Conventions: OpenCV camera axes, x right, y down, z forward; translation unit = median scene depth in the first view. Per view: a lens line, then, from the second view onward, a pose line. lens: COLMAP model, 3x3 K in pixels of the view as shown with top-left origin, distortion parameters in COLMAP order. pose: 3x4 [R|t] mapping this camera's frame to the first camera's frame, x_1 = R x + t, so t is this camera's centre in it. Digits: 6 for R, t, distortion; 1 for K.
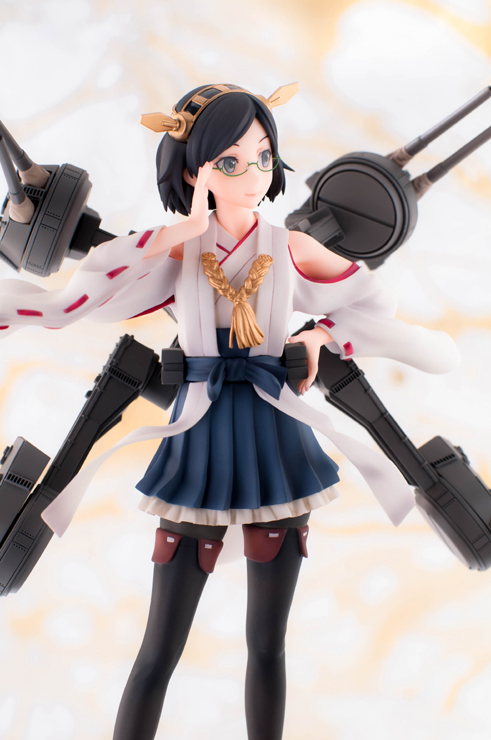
lens RADIAL K [[2789.9, 0, 245.5], [0, 2789.9, 370.0], [0, 0, 1]] dist [0.014354, -1.317601]
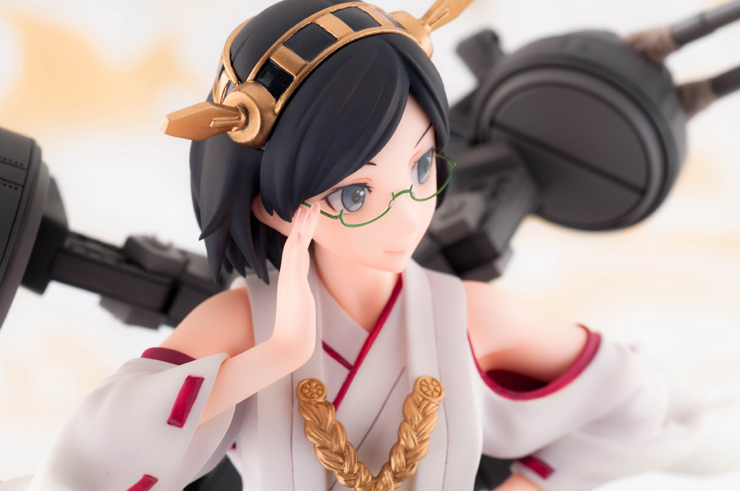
lens RADIAL K [[2789.9, 0, 370.0], [0, 2789.9, 245.5], [0, 0, 1]] dist [0.014354, -1.317601]
pose [[0.994210, -0.027075, 0.103986, -0.052056], [-0.009620, 0.941419, 0.337101, -0.224434], [-0.107022, -0.336150, 0.935708, 0.556267]]
